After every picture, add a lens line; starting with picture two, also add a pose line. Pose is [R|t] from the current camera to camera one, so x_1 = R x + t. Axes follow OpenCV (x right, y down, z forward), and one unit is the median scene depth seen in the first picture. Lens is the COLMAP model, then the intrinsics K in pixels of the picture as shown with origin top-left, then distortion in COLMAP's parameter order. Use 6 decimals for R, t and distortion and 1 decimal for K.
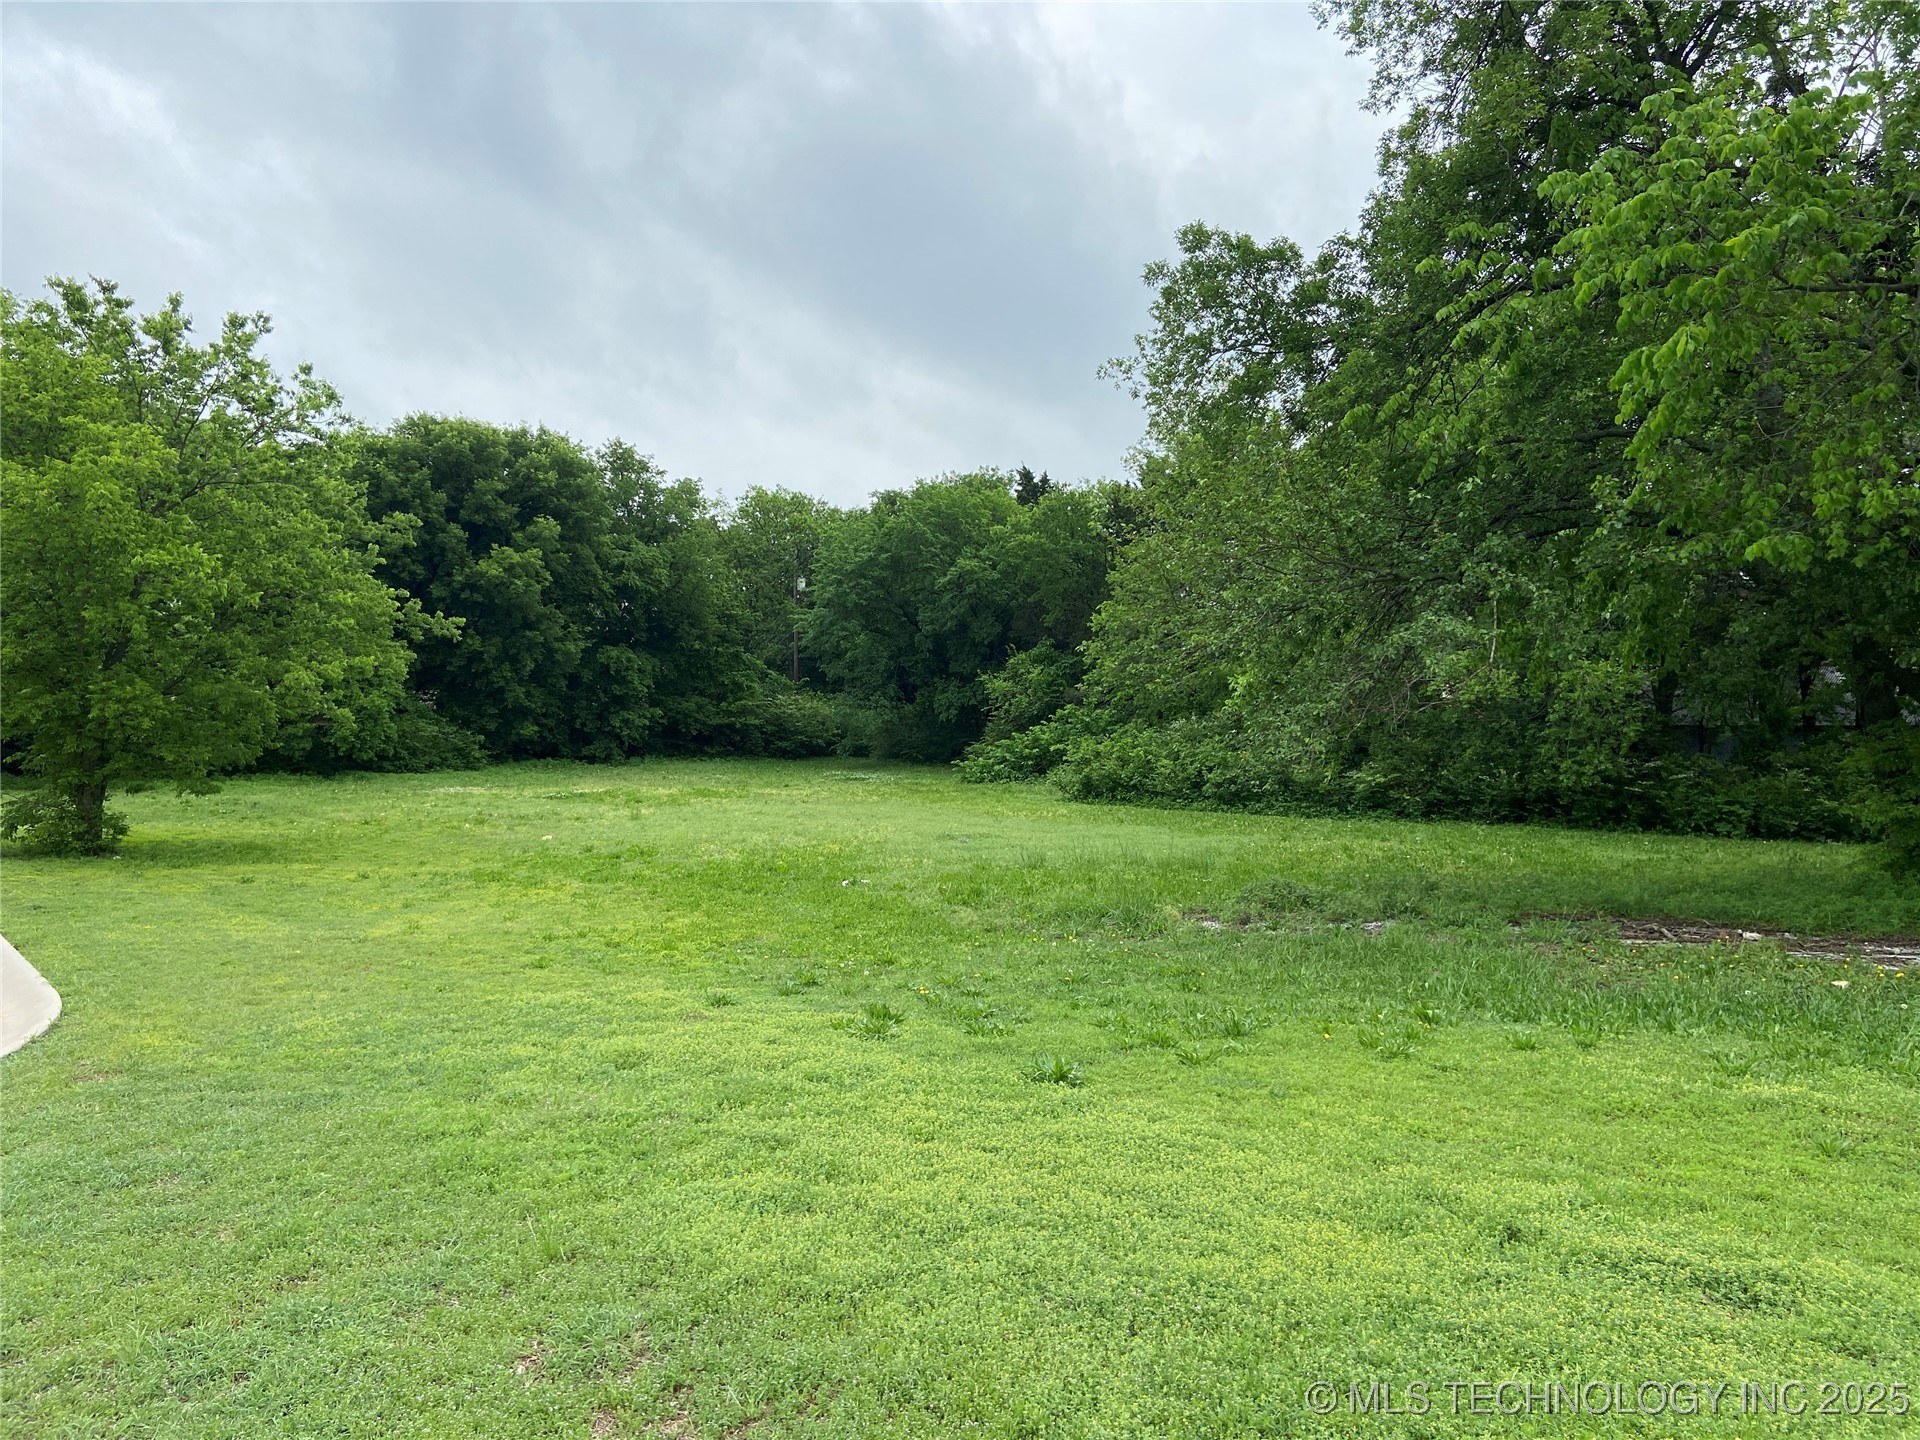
lens RADIAL K [[1443.3, 0, 959.9], [0, 1443.3, 714.3], [0, 0, 1]] dist [0.009704, -0.001188]
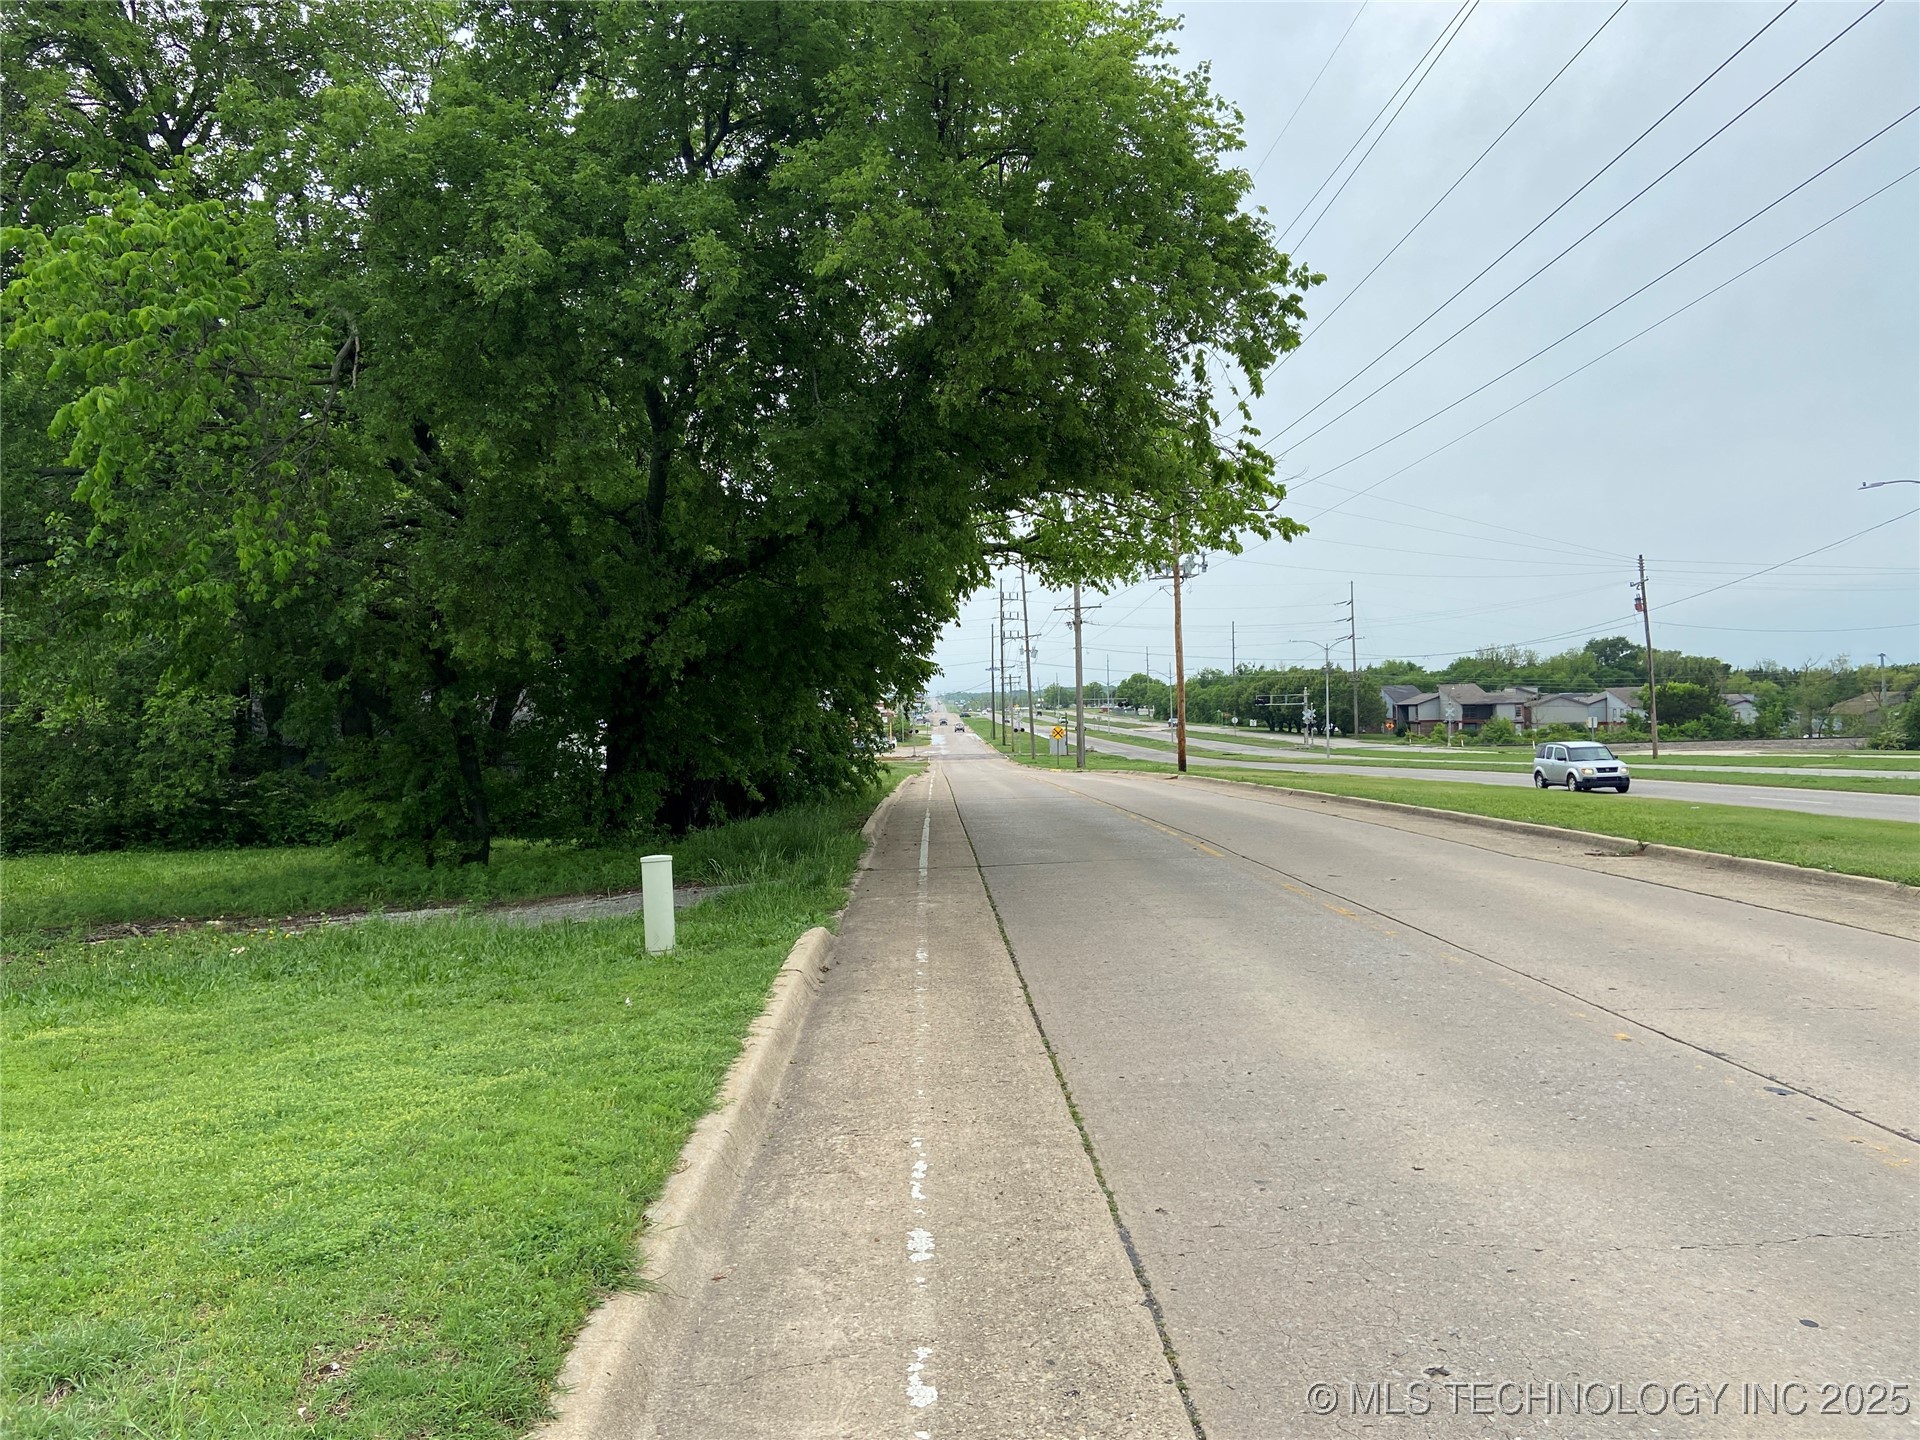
lens RADIAL K [[1443.3, 0, 961.3], [0, 1443.3, 725.7], [0, 0, 1]] dist [0.009704, -0.001188]
pose [[0.682902, -0.024086, 0.730113, 0.062199], [0.031214, 0.999506, 0.003777, 0.004404], [-0.729843, 0.020210, 0.683316, -0.110721]]
